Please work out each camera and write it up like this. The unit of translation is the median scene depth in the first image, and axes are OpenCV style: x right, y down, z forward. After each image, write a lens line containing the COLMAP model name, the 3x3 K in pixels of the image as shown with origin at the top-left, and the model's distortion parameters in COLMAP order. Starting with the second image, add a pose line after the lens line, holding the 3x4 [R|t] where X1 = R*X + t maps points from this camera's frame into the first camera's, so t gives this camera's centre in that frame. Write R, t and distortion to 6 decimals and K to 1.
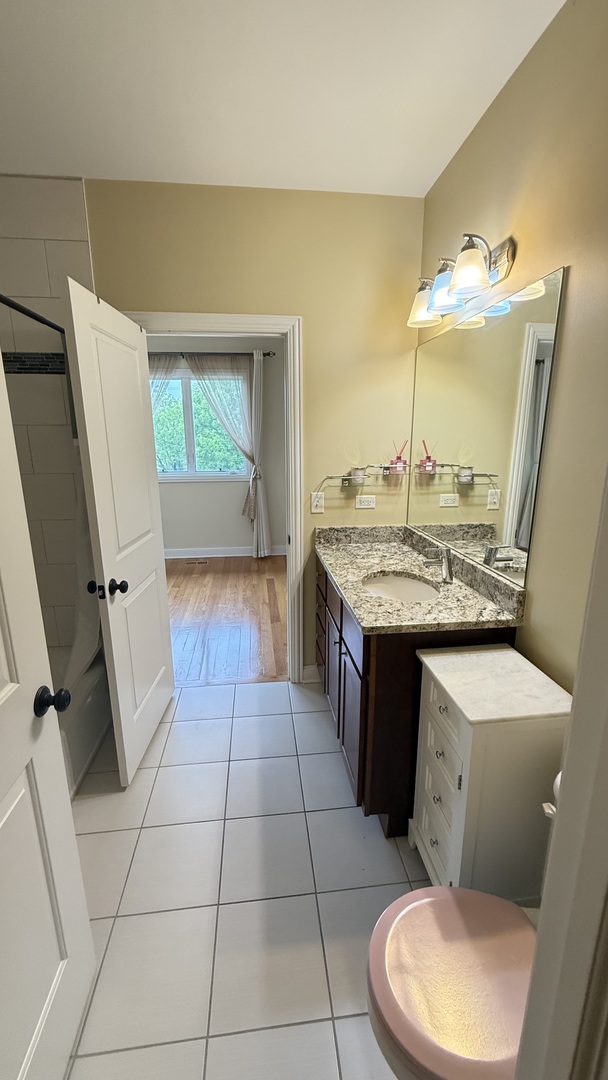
lens RADIAL K [[433.4, 0, 304.0], [0, 433.4, 540.0], [0, 0, 1]] dist [0.002001, -0.000459]
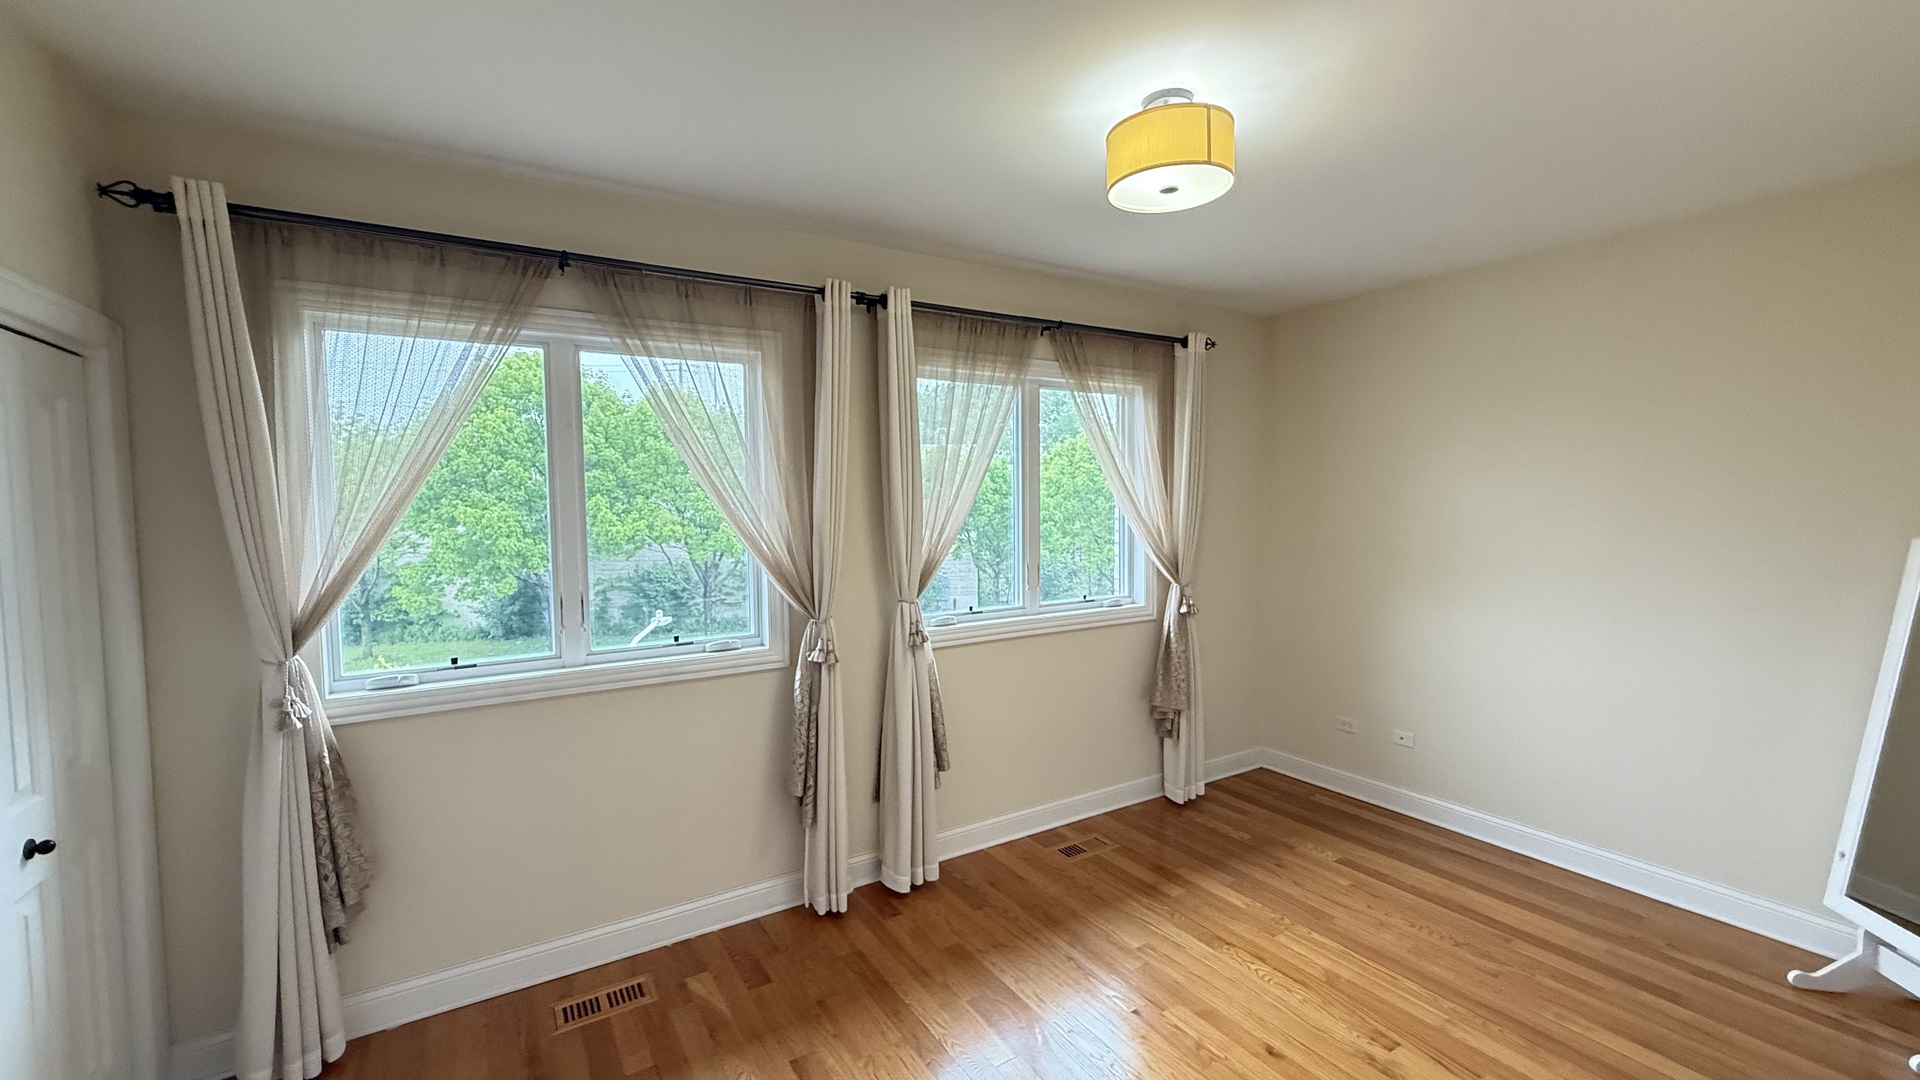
lens RADIAL K [[770.4, 0, 962.5], [0, 770.4, 538.5], [0, 0, 1]] dist [0.002001, -0.000459]
pose [[0.900648, -0.025780, 0.433783, -0.633247], [0.114224, 0.977180, -0.179084, -0.103827], [-0.419268, 0.210840, 0.883041, 0.405003]]
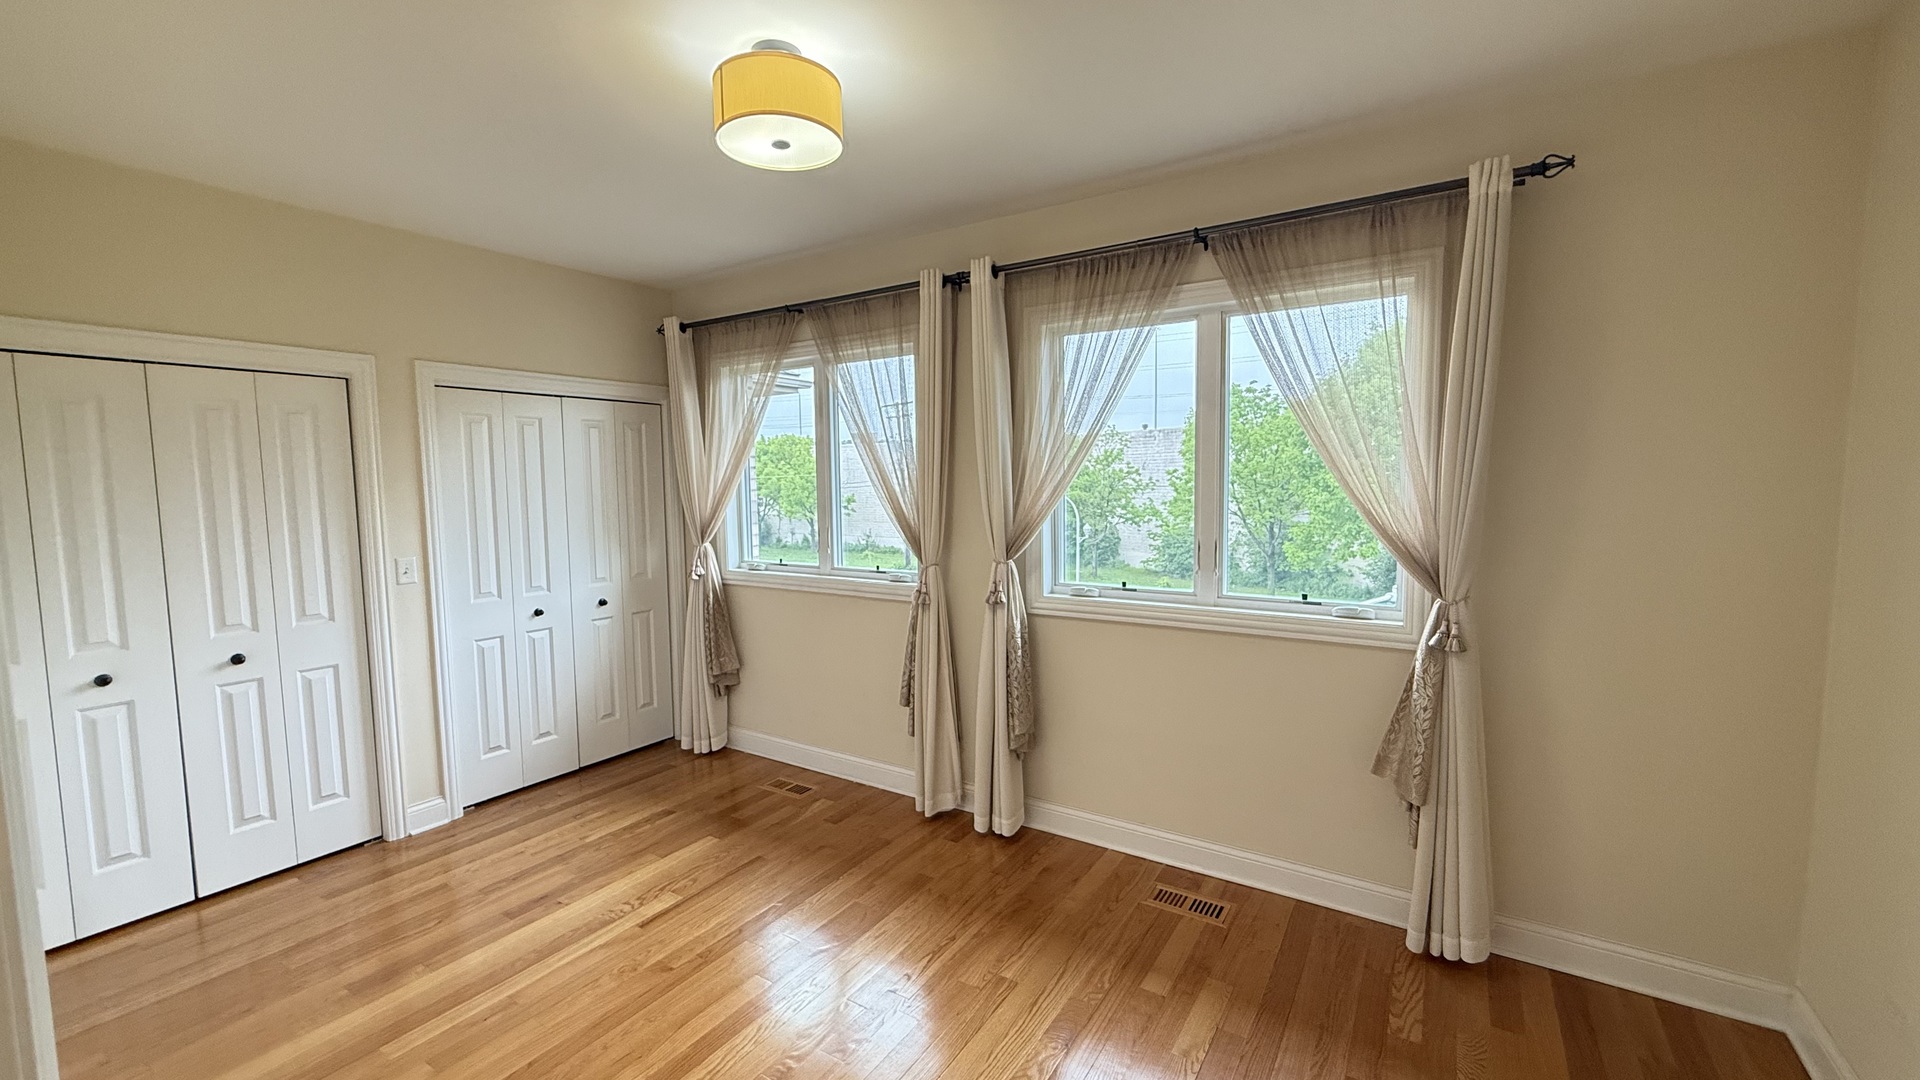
lens RADIAL K [[770.4, 0, 962.5], [0, 770.4, 538.5], [0, 0, 1]] dist [0.002001, -0.000459]
pose [[0.776916, 0.049229, -0.627677, -0.048420], [-0.140846, 0.985262, -0.097060, -0.123520], [0.613649, 0.163813, 0.772399, 0.462205]]
